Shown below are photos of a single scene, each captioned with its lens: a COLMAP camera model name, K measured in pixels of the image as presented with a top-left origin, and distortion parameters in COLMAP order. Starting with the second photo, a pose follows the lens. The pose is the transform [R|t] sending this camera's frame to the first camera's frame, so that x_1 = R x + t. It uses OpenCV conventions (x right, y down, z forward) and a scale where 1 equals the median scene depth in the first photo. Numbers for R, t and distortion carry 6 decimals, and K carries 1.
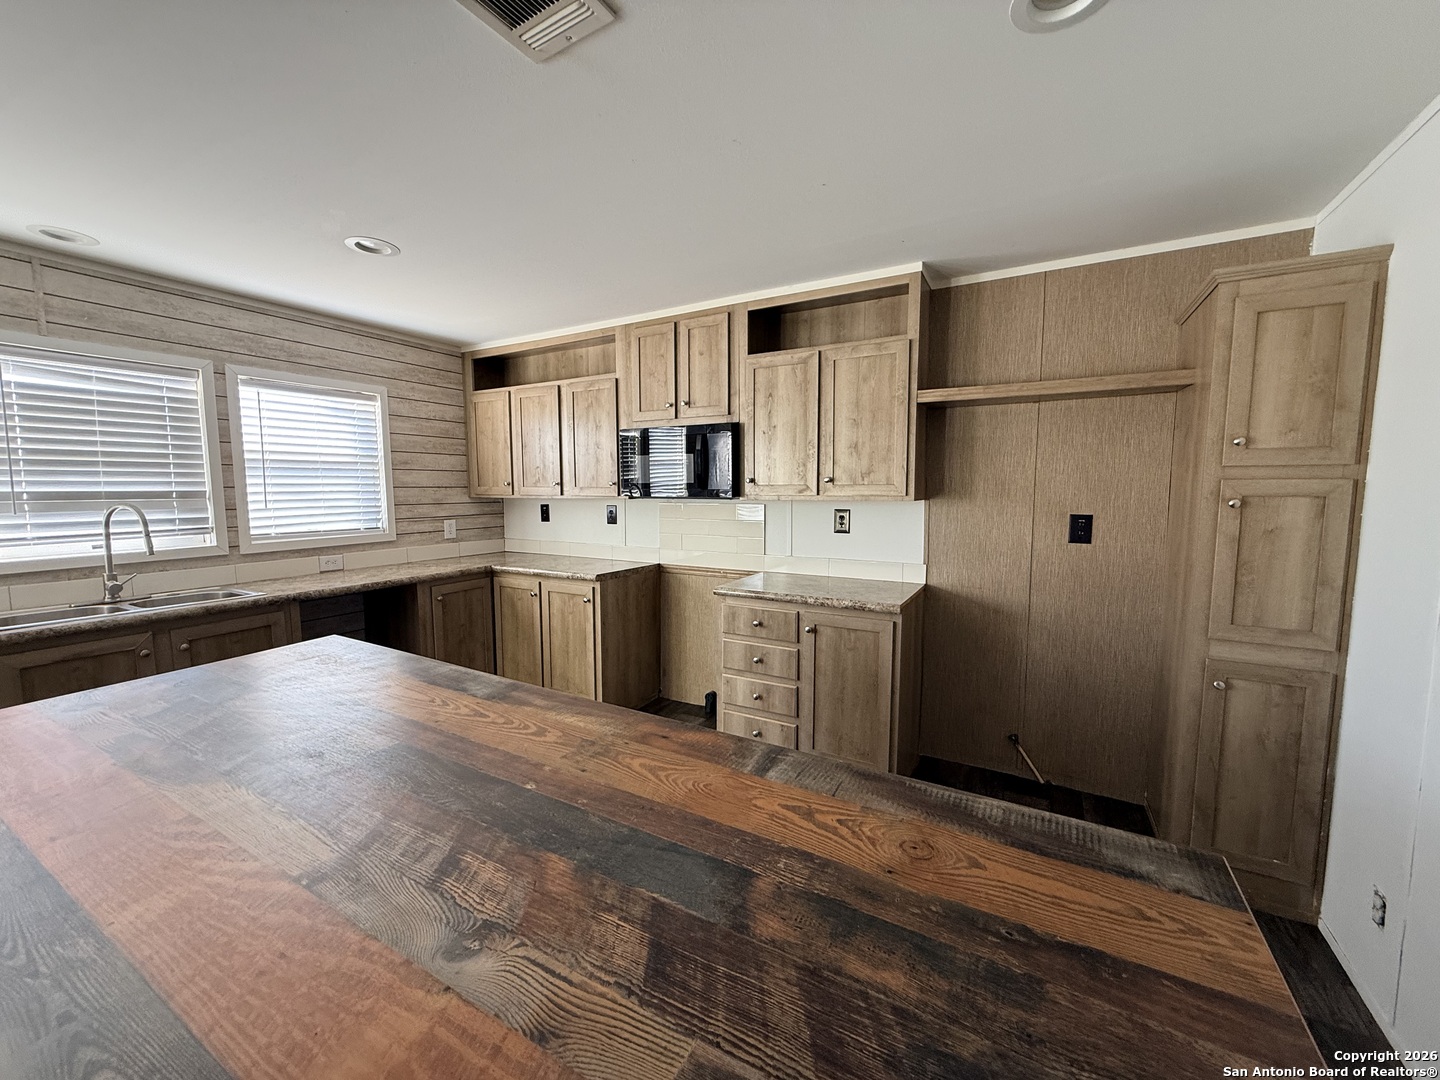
lens RADIAL K [[573.7, 0, 719.1], [0, 573.7, 540.9], [0, 0, 1]] dist [0.000502, 0.000693]
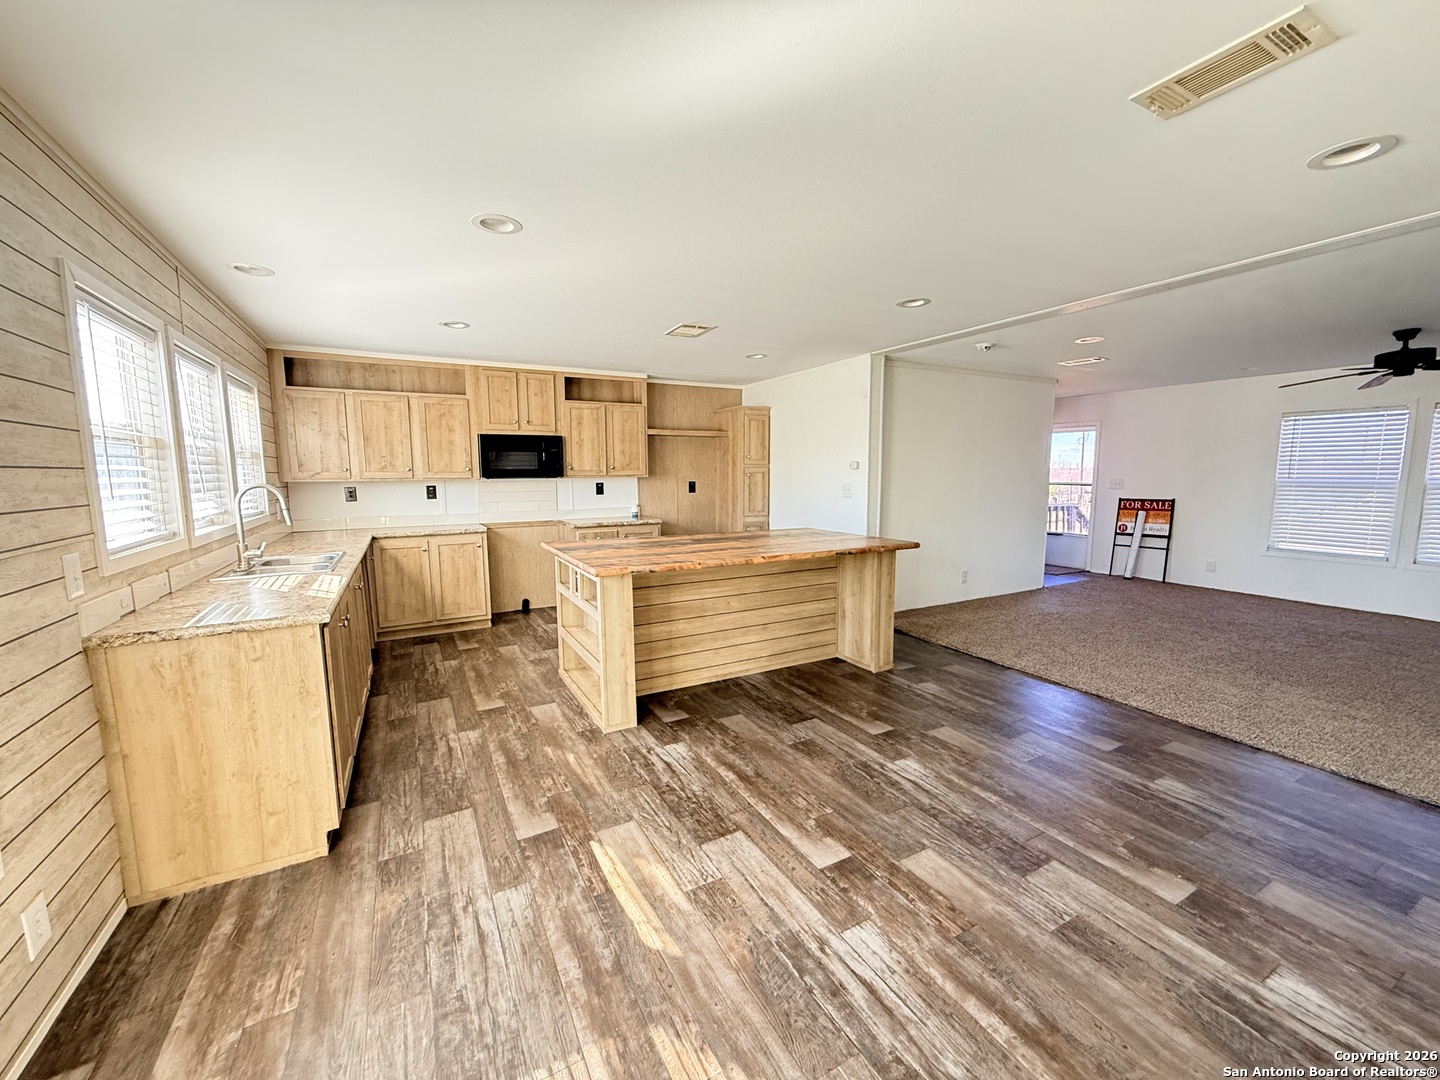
lens RADIAL K [[573.7, 0, 717.5], [0, 573.7, 541.3], [0, 0, 1]] dist [0.000502, 0.000693]
pose [[0.517492, -0.105250, 0.849191, -1.432672], [0.088354, 0.993674, 0.069316, 0.049703], [-0.851114, 0.039159, 0.523518, -0.407957]]
